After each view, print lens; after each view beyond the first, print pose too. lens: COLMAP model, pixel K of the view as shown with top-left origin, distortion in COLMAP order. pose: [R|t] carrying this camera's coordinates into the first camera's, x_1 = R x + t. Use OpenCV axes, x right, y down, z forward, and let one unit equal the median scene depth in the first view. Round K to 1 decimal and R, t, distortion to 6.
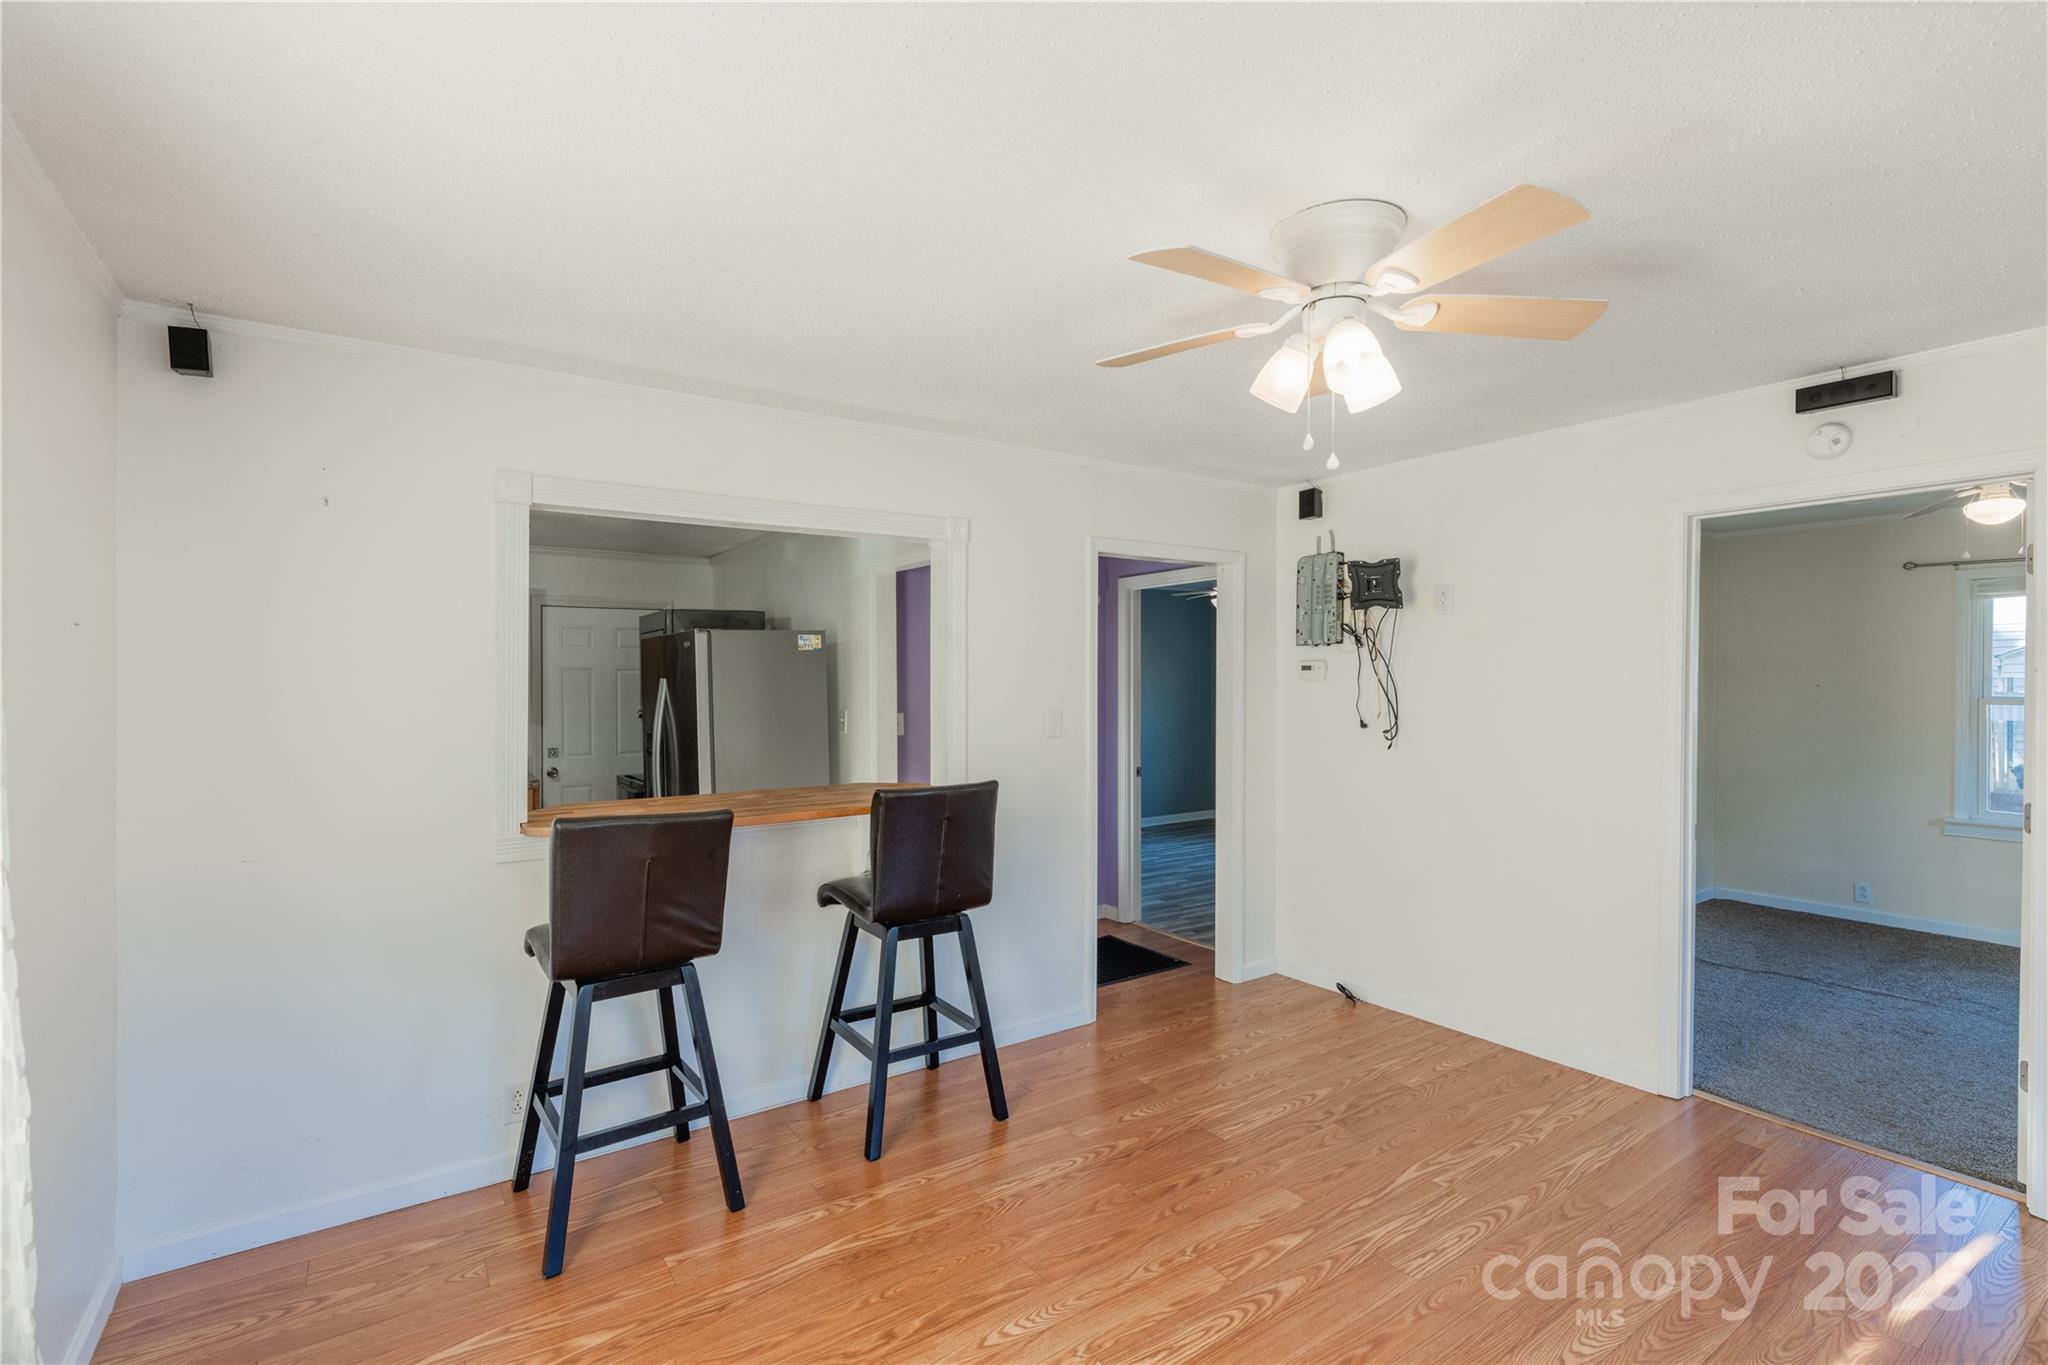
lens RADIAL K [[946.3, 0, 1020.2], [0, 946.3, 688.3], [0, 0, 1]] dist [0.004486, -0.000515]
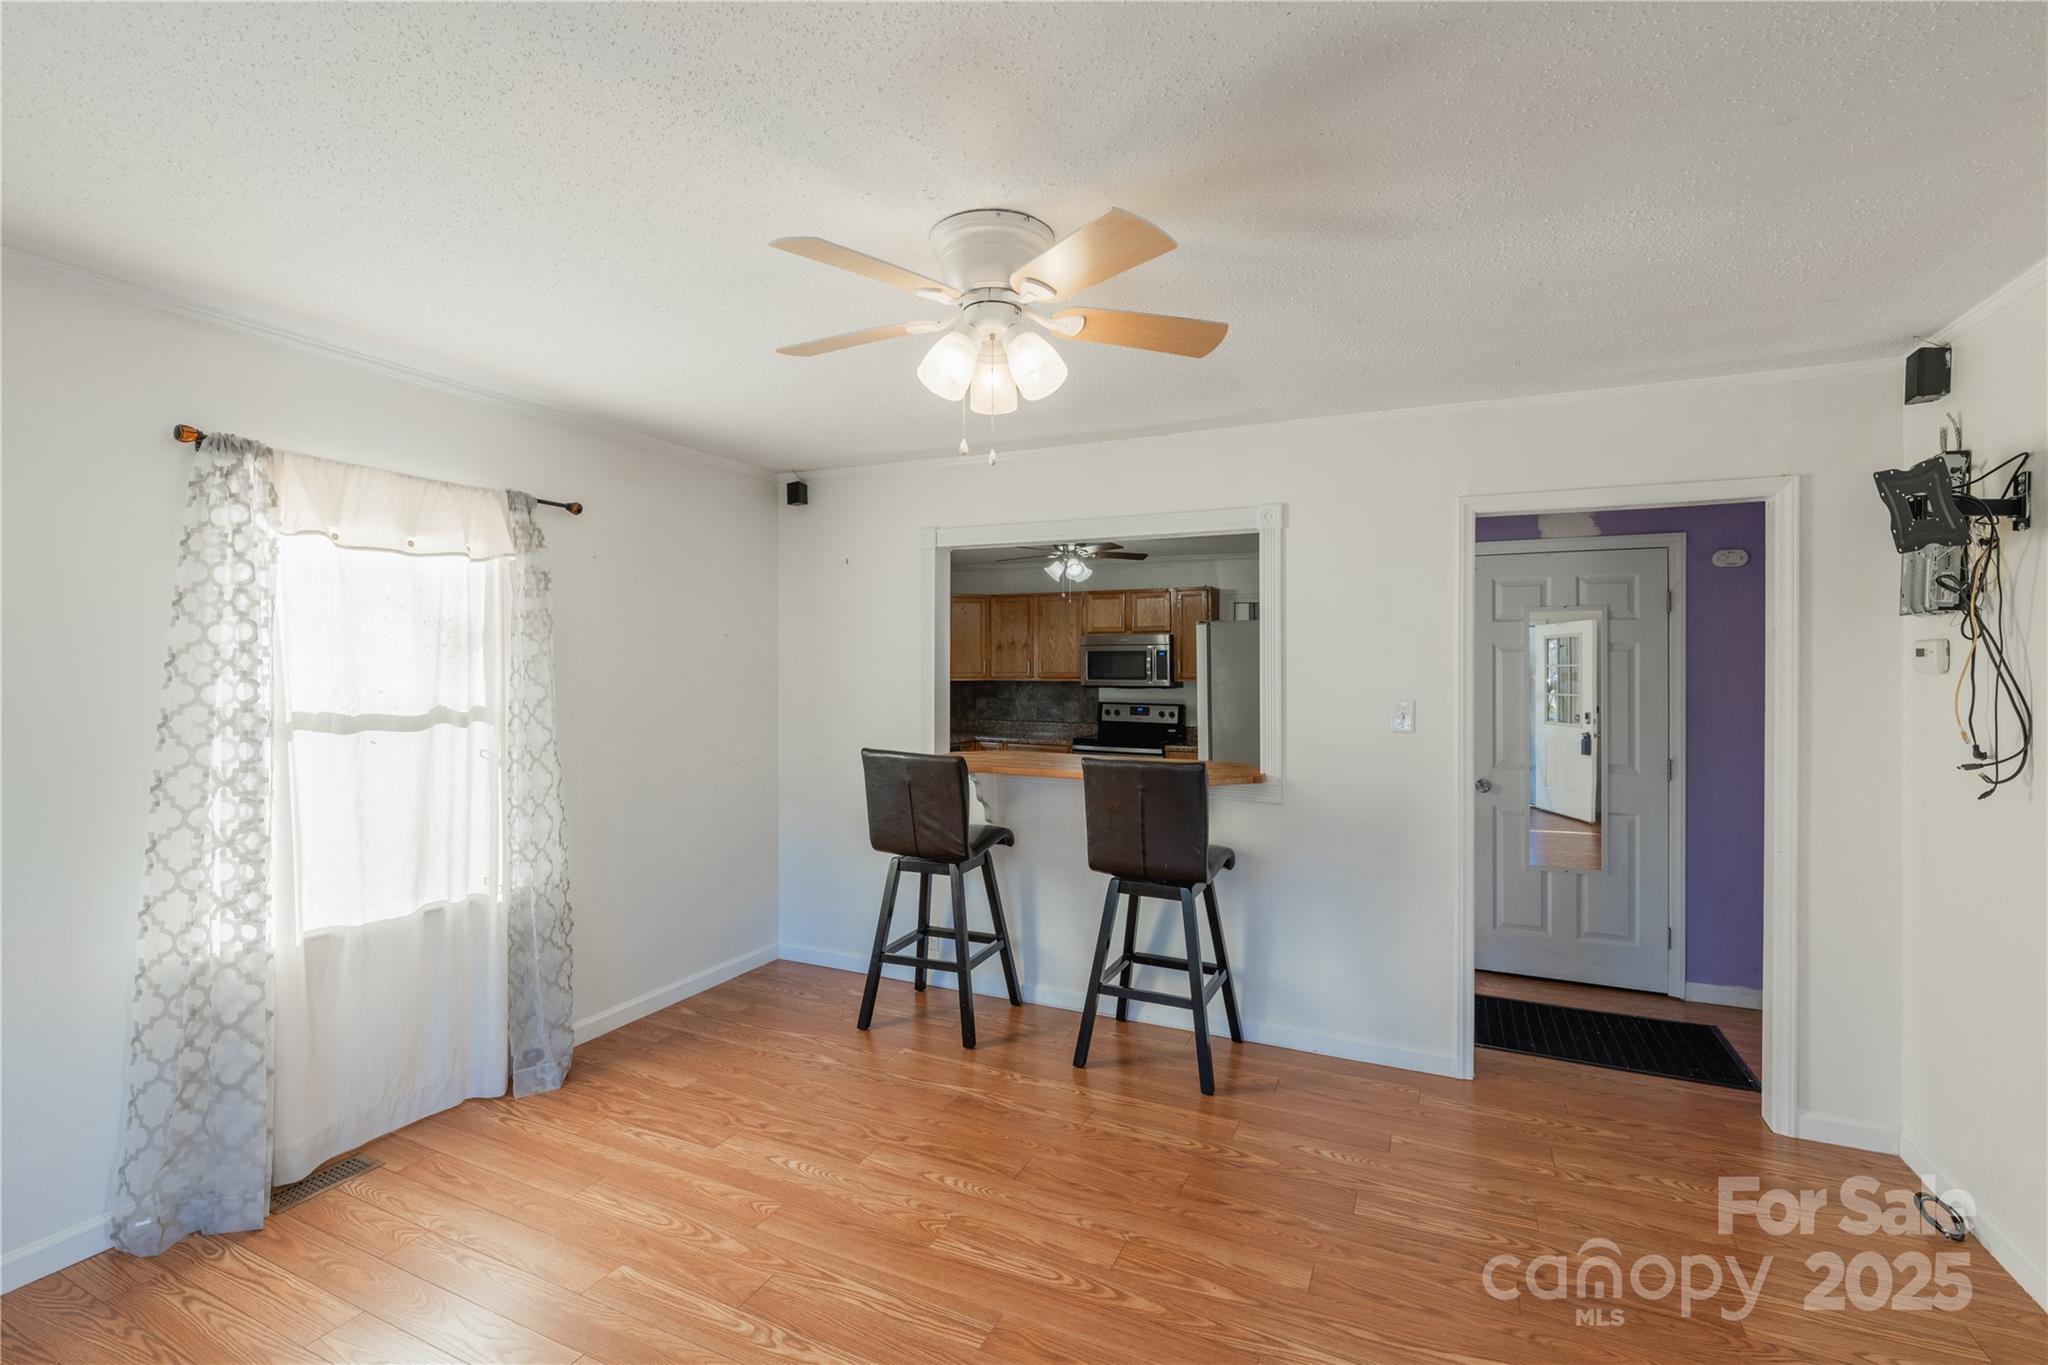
lens RADIAL K [[946.3, 0, 987.9], [0, 946.3, 659.4], [0, 0, 1]] dist [0.004486, -0.000515]
pose [[0.492434, 0.008269, -0.870311, 0.978593], [-0.011853, 0.999926, 0.002793, -0.021119], [0.870269, 0.008941, 0.492495, 0.364574]]
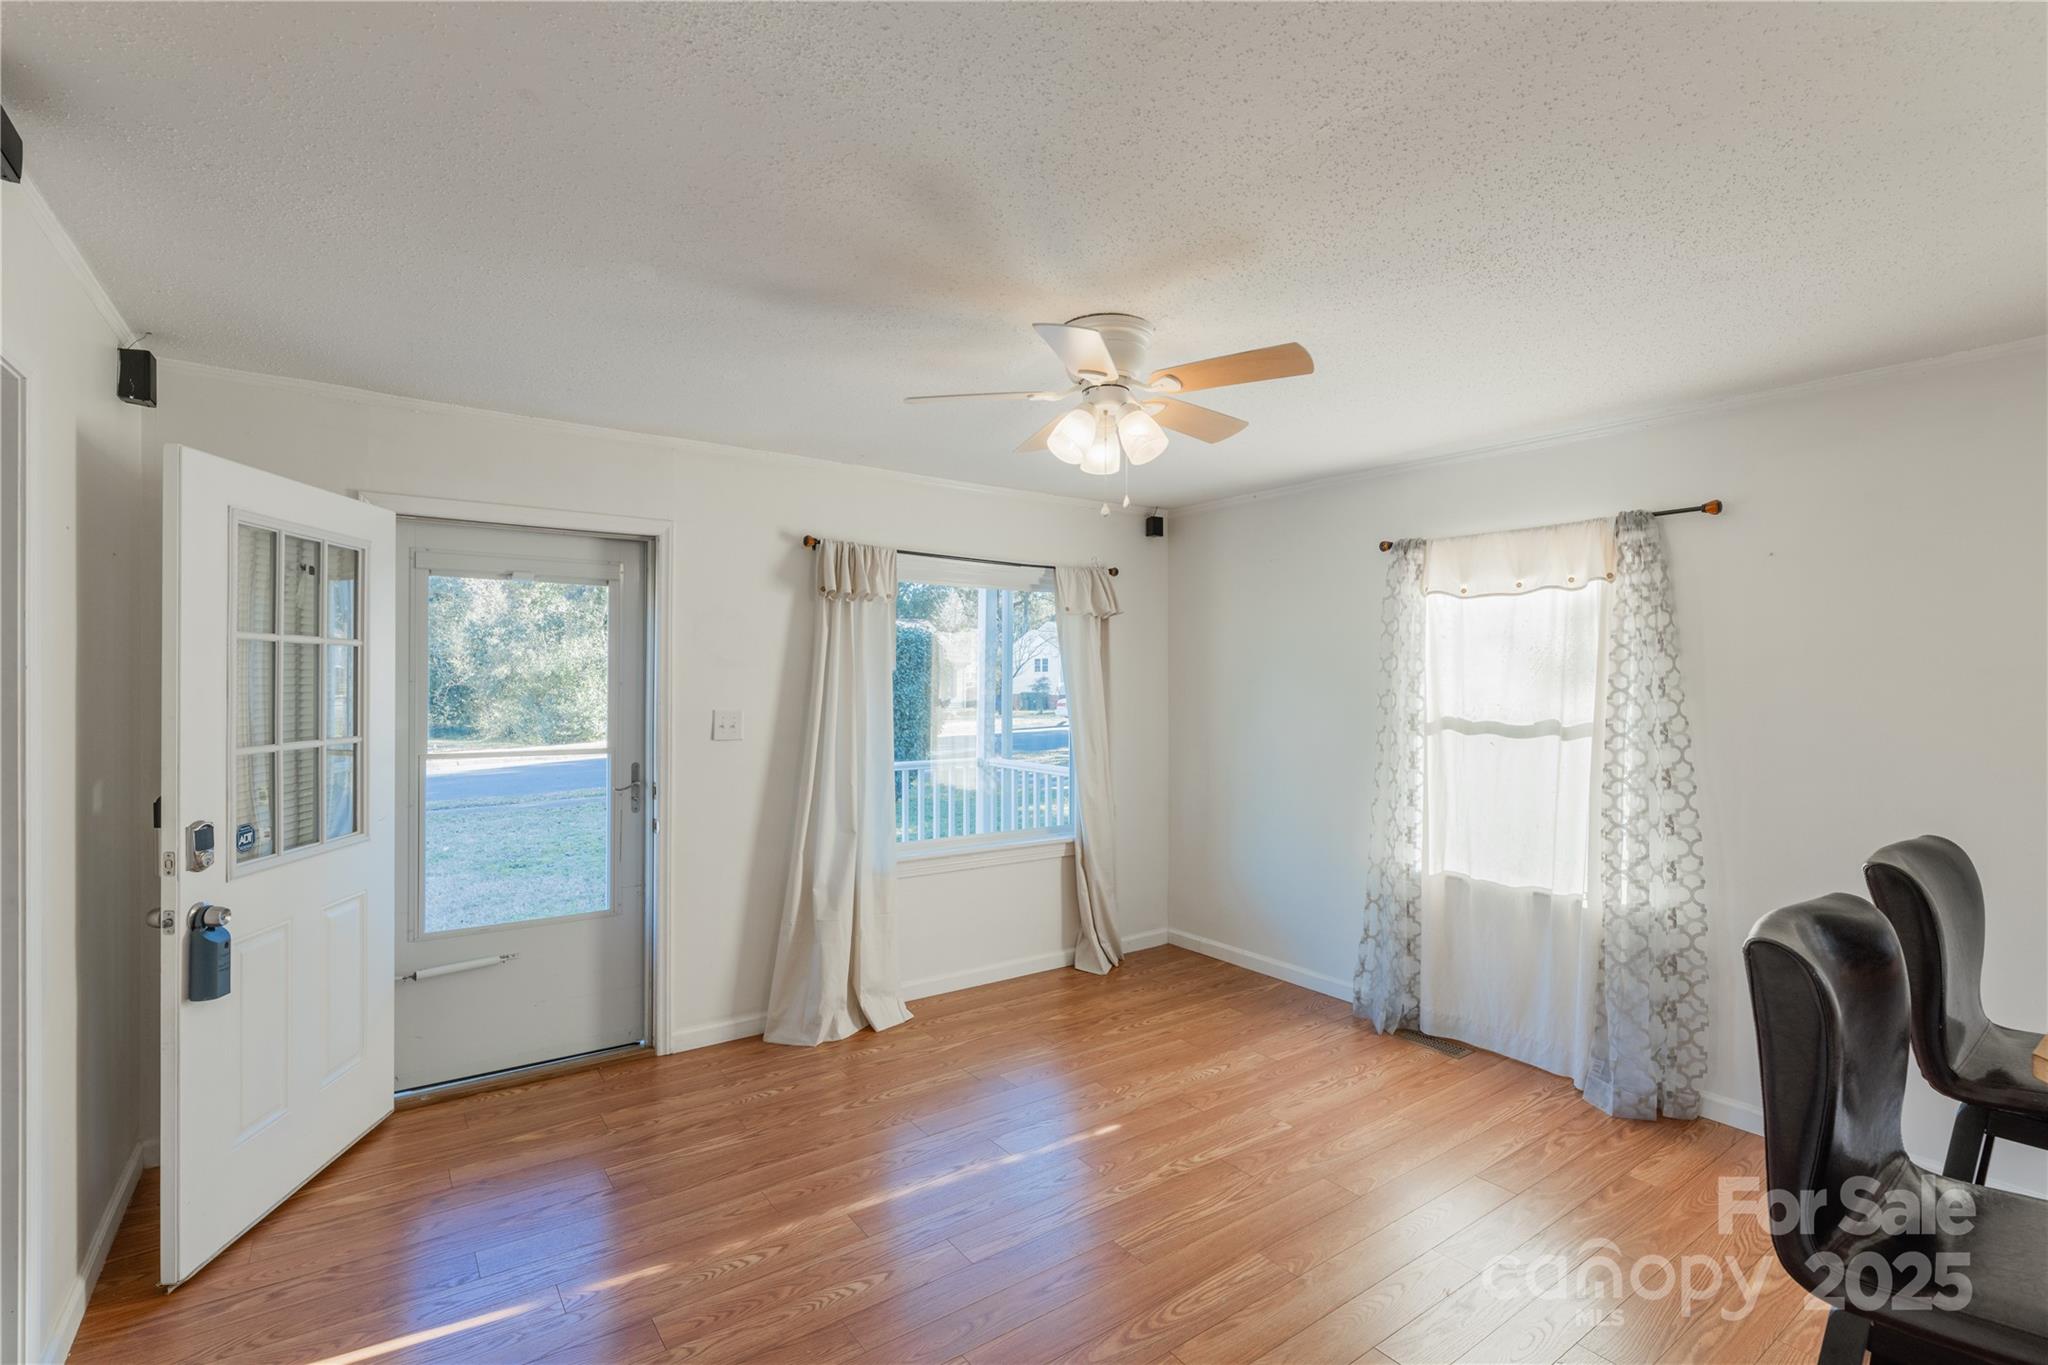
lens RADIAL K [[946.3, 0, 1024.1], [0, 946.3, 684.9], [0, 0, 1]] dist [0.004486, -0.000515]
pose [[-0.999661, 0.001954, -0.025948, 0.365071], [0.001888, 0.999995, 0.002583, -0.005754], [0.025952, 0.002533, -0.999660, 1.794068]]
